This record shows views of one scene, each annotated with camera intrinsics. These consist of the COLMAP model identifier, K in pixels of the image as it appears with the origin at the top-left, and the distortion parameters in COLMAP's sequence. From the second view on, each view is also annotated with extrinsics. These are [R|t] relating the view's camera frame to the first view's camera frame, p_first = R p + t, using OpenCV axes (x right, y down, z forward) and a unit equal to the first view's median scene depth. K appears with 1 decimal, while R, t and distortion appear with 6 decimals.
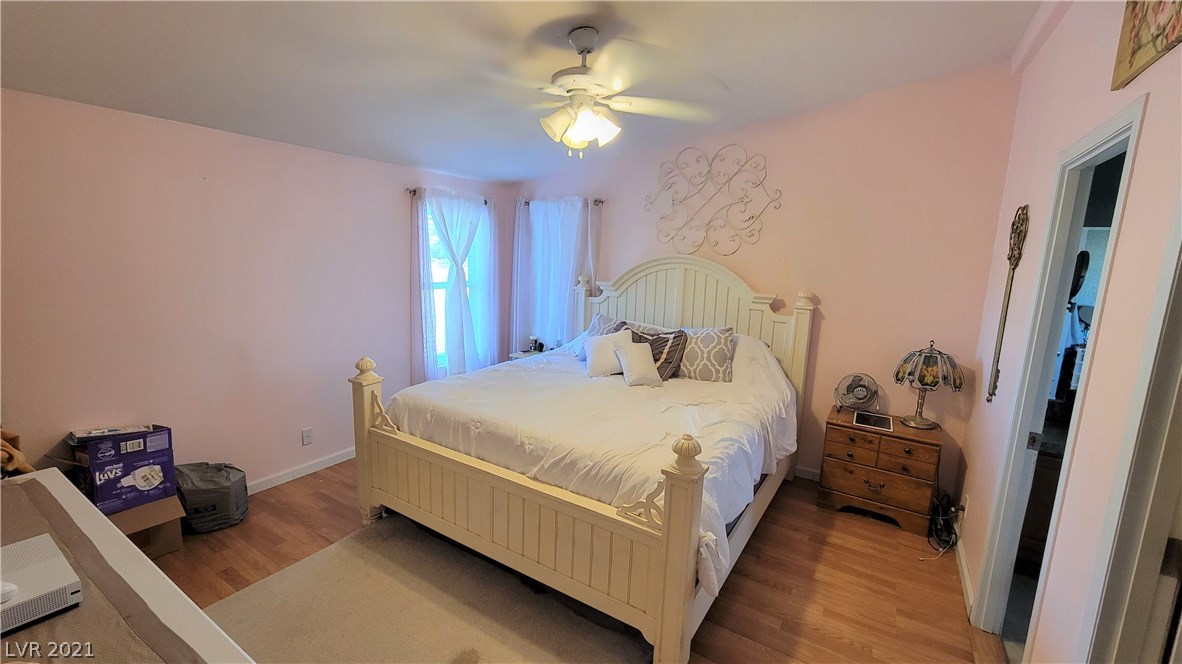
lens RADIAL K [[484.7, 0, 594.3], [0, 484.7, 330.9], [0, 0, 1]] dist [-0.001785, -0.000220]
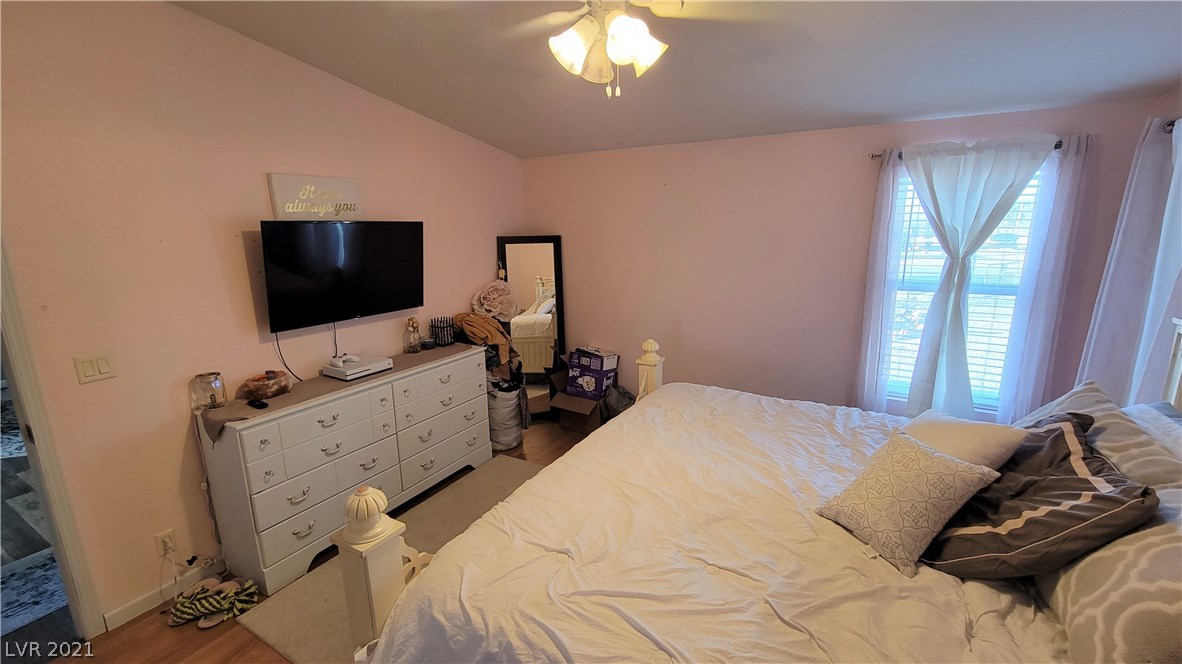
lens RADIAL K [[484.7, 0, 594.3], [0, 484.7, 330.9], [0, 0, 1]] dist [-0.001785, -0.000220]
pose [[0.029512, 0.169222, -0.985136, 0.368824], [-0.151341, 0.974960, 0.162941, -0.076849], [0.988041, 0.144283, 0.054383, 0.530771]]
